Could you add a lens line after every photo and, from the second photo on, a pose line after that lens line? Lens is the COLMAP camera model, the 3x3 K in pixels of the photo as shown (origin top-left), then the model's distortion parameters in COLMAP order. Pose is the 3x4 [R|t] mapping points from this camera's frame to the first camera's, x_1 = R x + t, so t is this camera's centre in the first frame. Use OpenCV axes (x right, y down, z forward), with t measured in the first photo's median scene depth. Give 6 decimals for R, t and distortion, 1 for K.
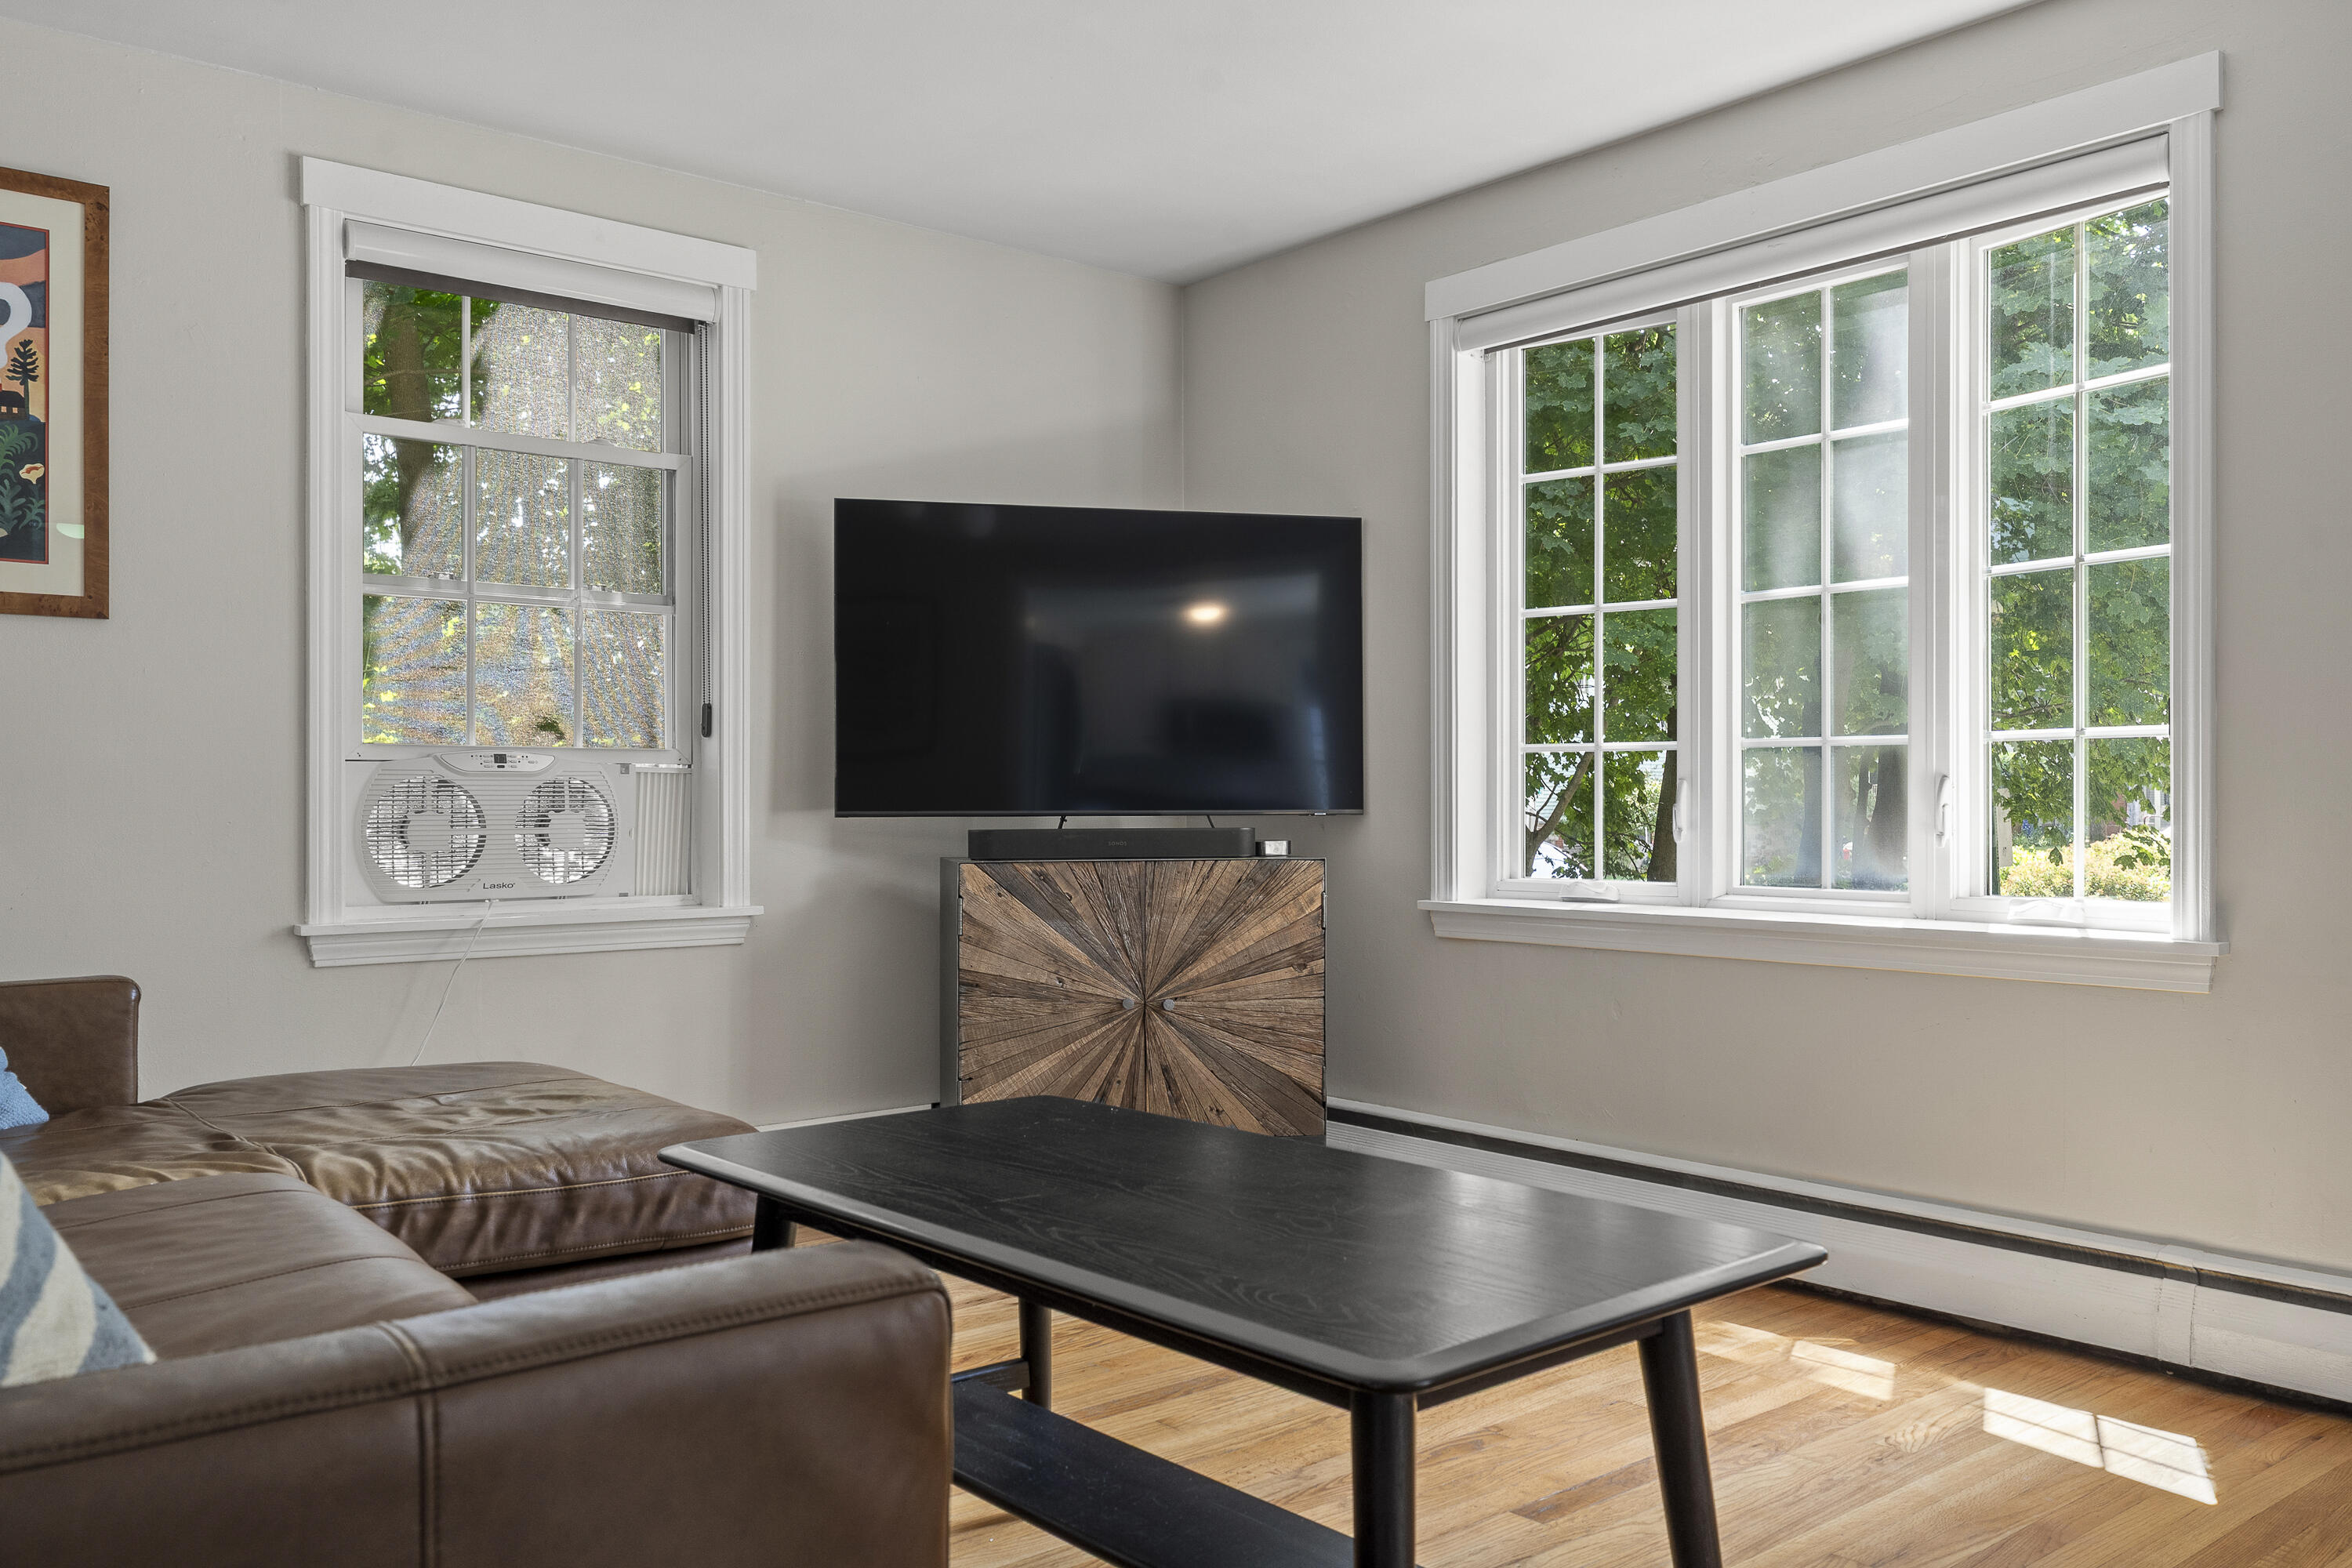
lens RADIAL K [[1846.6, 0, 1164.6], [0, 1846.6, 801.8], [0, 0, 1]] dist [-0.011021, 0.011742]
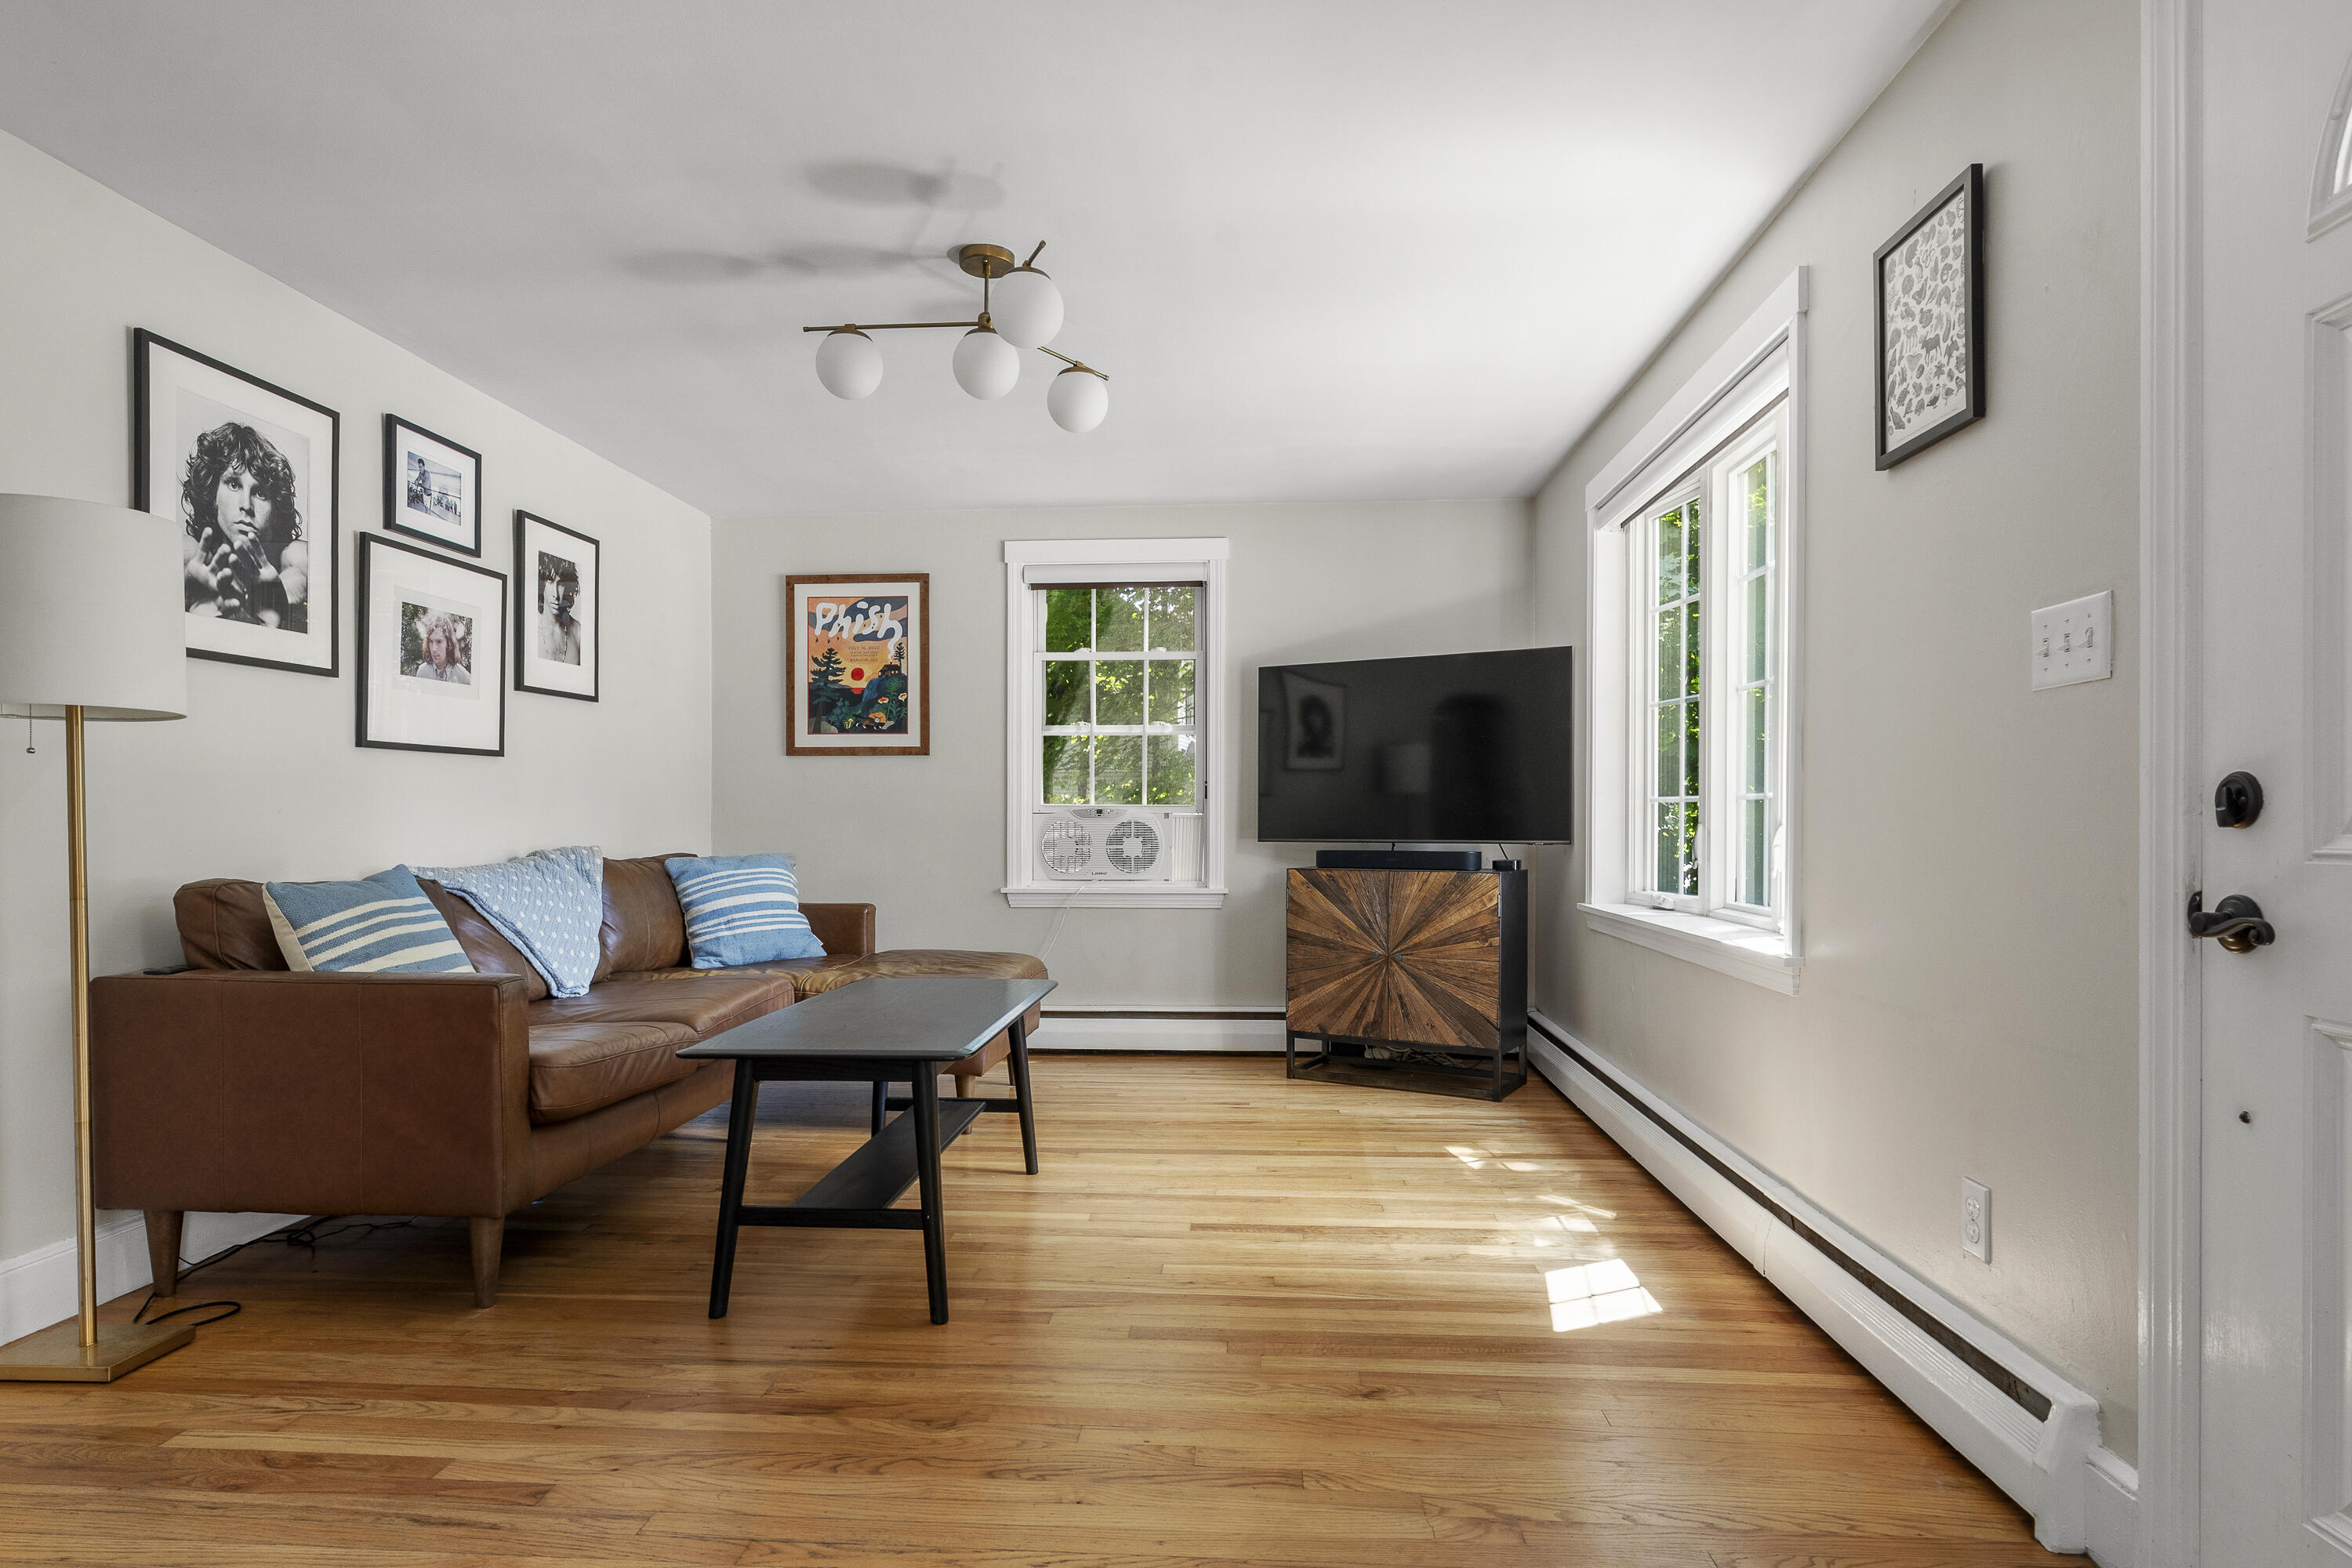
lens RADIAL K [[1256.6, 0, 1167.9], [0, 1256.6, 829.6], [0, 0, 1]] dist [-0.012002, 0.000734]
pose [[0.714954, 0.006803, -0.699138, 0.648817], [-0.002195, 0.999970, 0.007485, -0.013520], [0.699168, -0.003817, 0.714948, 0.047415]]
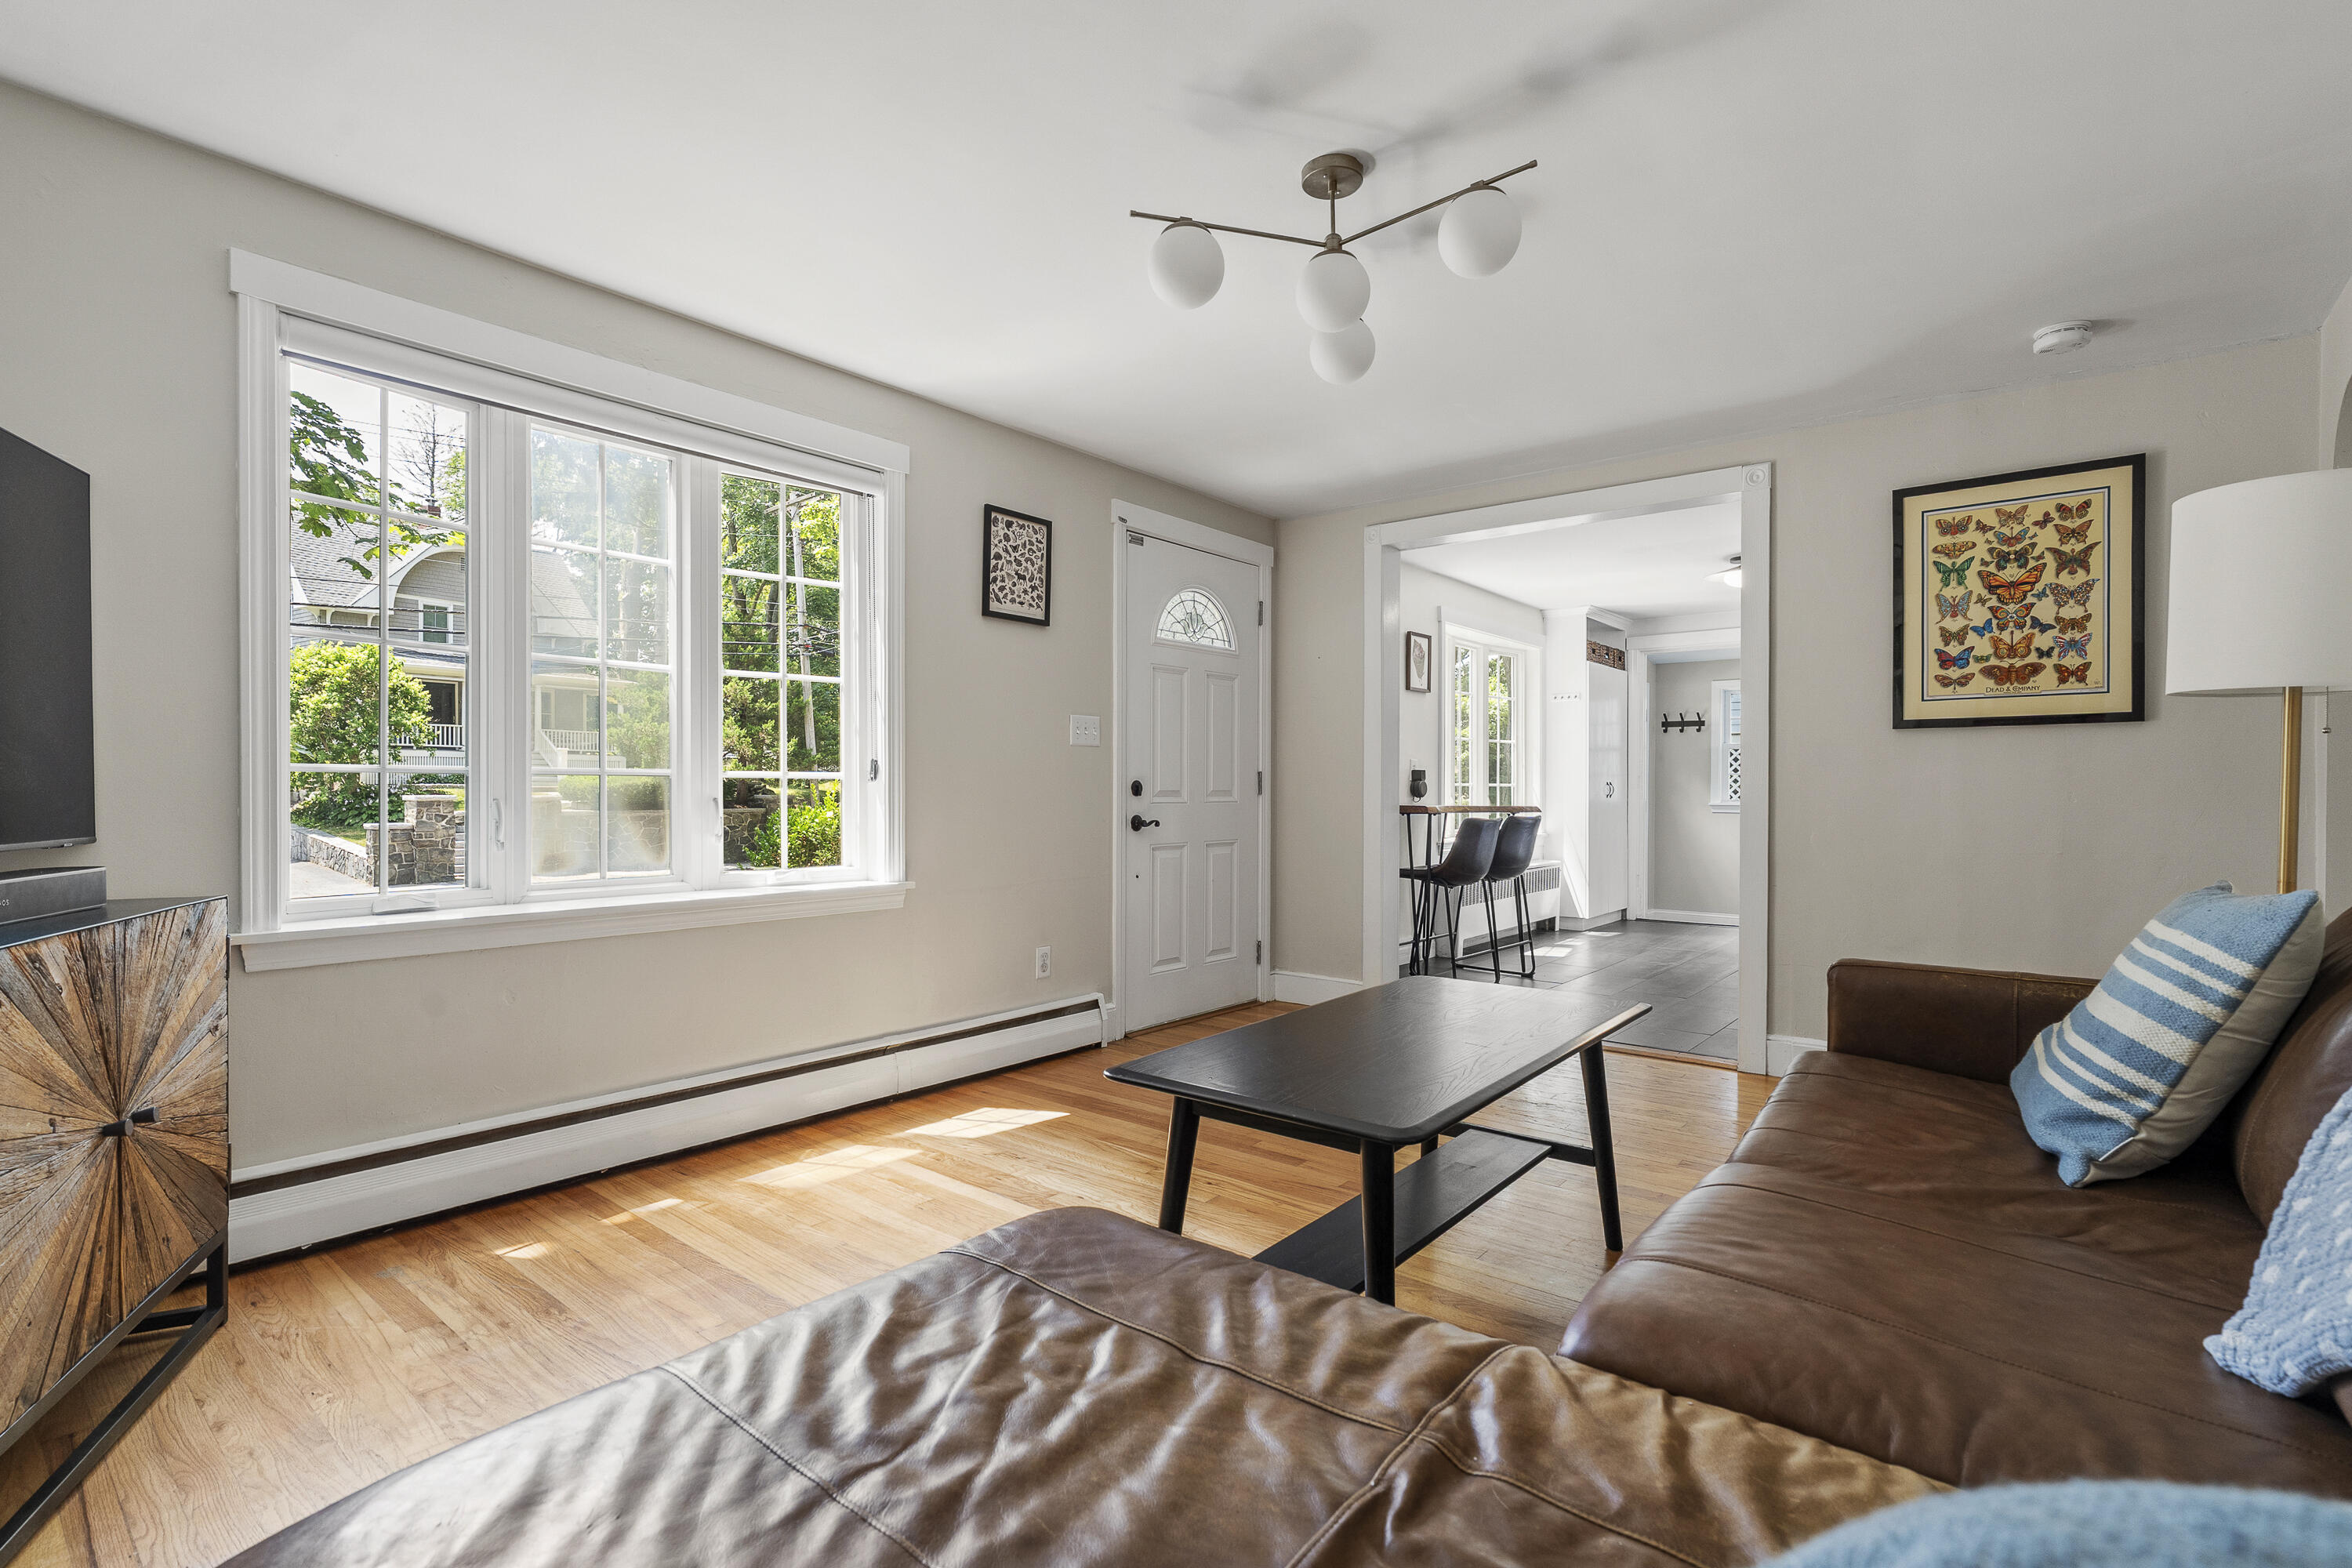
lens RADIAL K [[1073.2, 0, 1173.0], [0, 1073.2, 790.1], [0, 0, 1]] dist [-0.009884, 0.002285]
pose [[-0.175547, 0.000878, 0.984471, -0.489981], [0.001923, 0.999998, -0.000549, -0.017298], [-0.984469, 0.001796, -0.175549, 0.685669]]
